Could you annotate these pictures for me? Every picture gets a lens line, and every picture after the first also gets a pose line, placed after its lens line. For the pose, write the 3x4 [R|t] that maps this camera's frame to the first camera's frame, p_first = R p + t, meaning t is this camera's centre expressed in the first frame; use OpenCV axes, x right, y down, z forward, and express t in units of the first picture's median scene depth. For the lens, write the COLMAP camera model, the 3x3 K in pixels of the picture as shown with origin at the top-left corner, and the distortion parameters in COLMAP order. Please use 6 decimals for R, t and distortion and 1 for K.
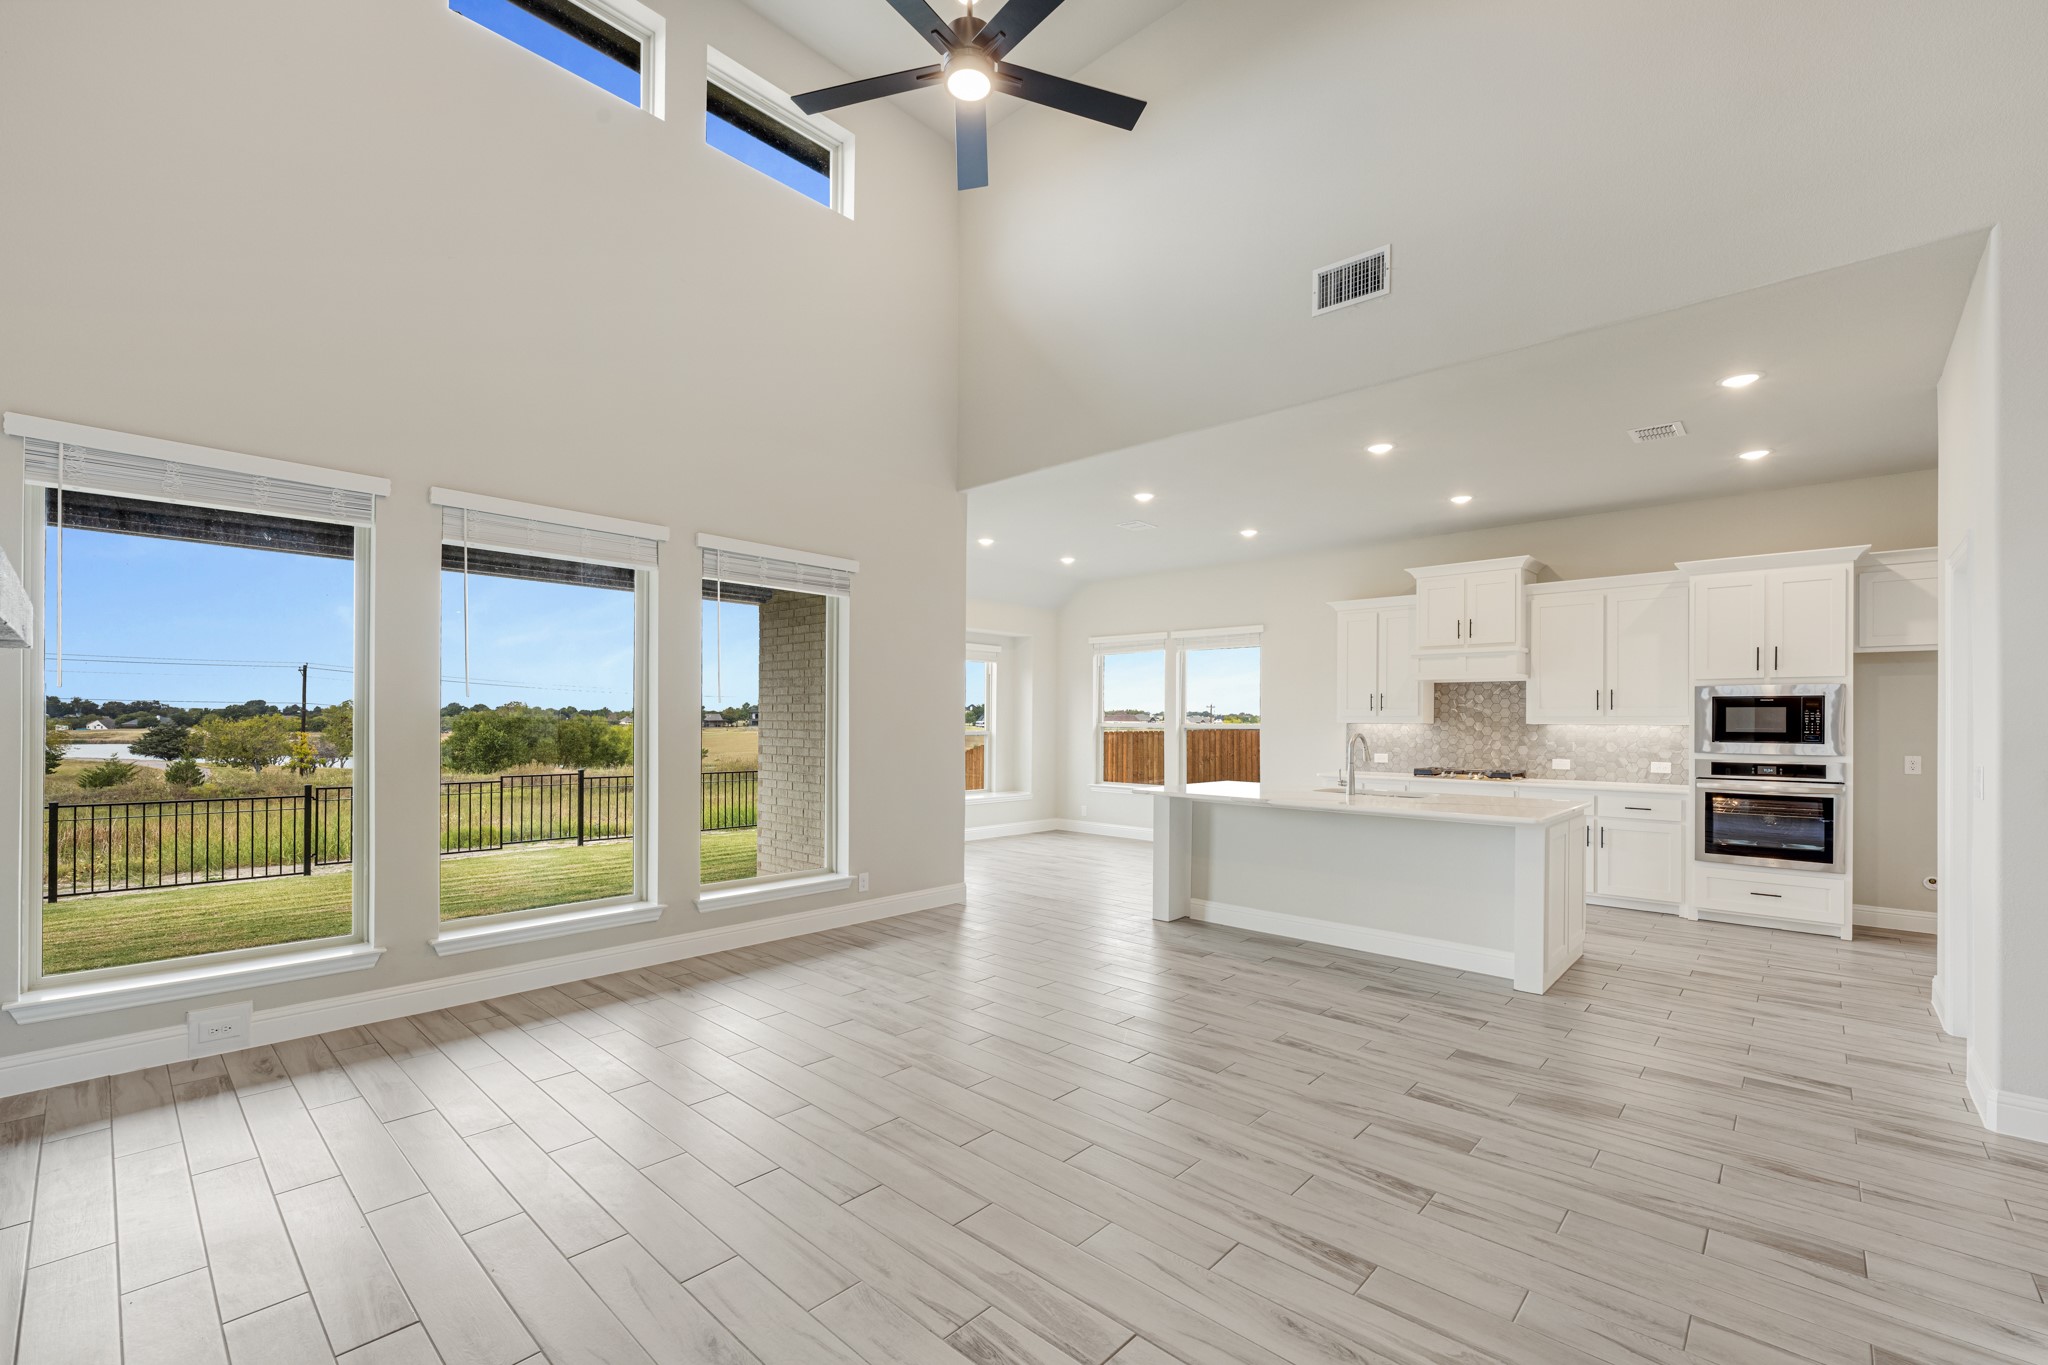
lens RADIAL K [[826.2, 0, 1100.4], [0, 826.2, 720.5], [0, 0, 1]] dist [-0.001073, 0.000498]
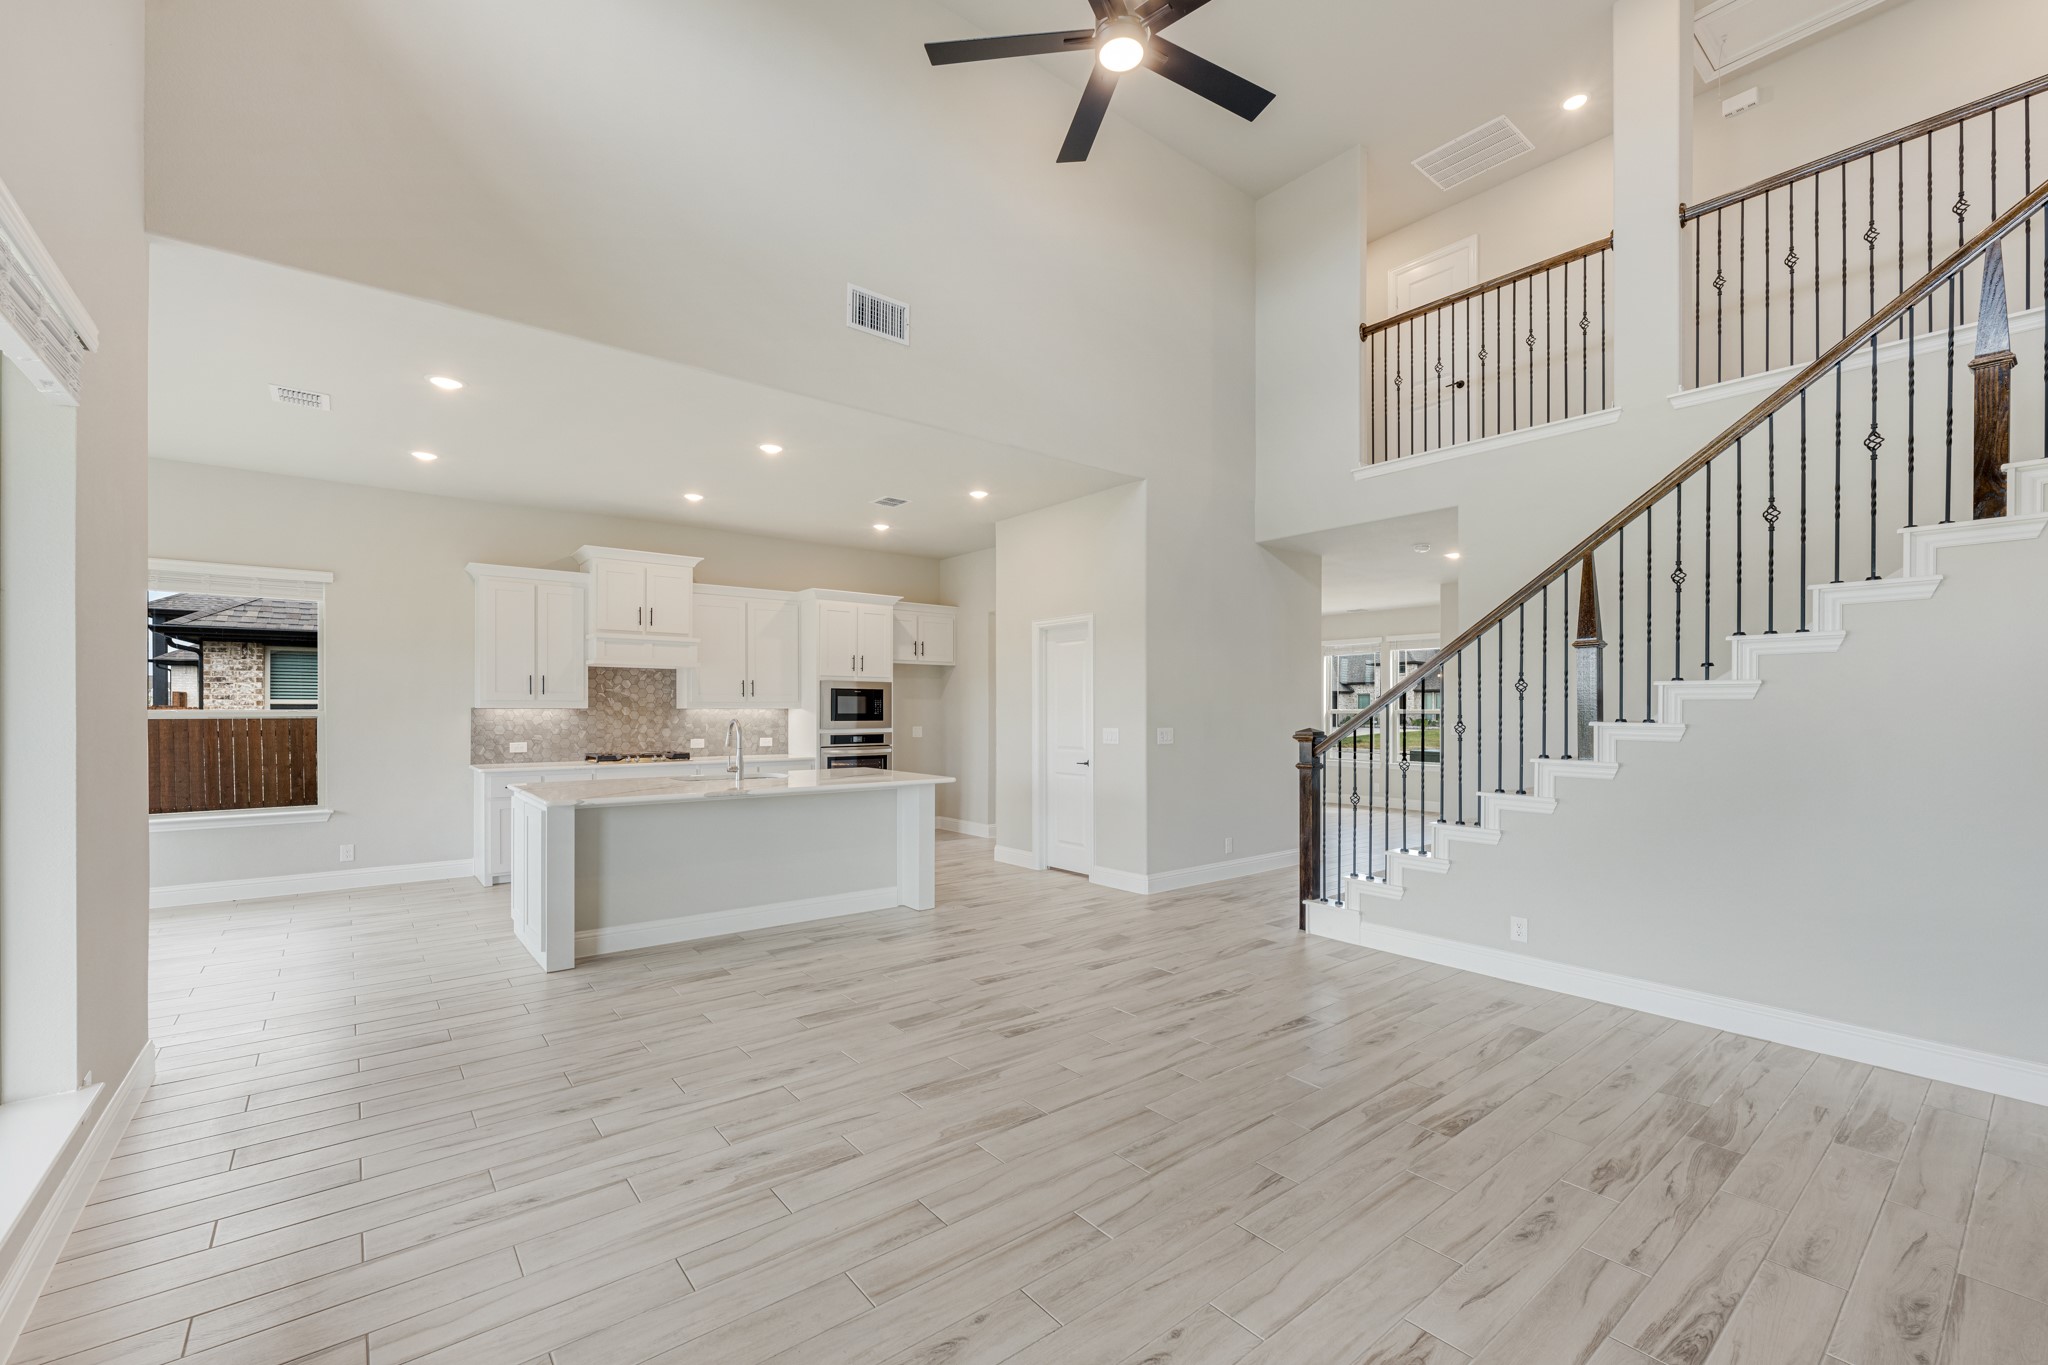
lens RADIAL K [[826.2, 0, 942.3], [0, 826.2, 711.4], [0, 0, 1]] dist [-0.001073, 0.000498]
pose [[0.257399, -0.008955, 0.966264, -0.620898], [-0.001946, 0.999950, 0.009785, -0.004518], [-0.966303, -0.004399, 0.257368, 0.510787]]
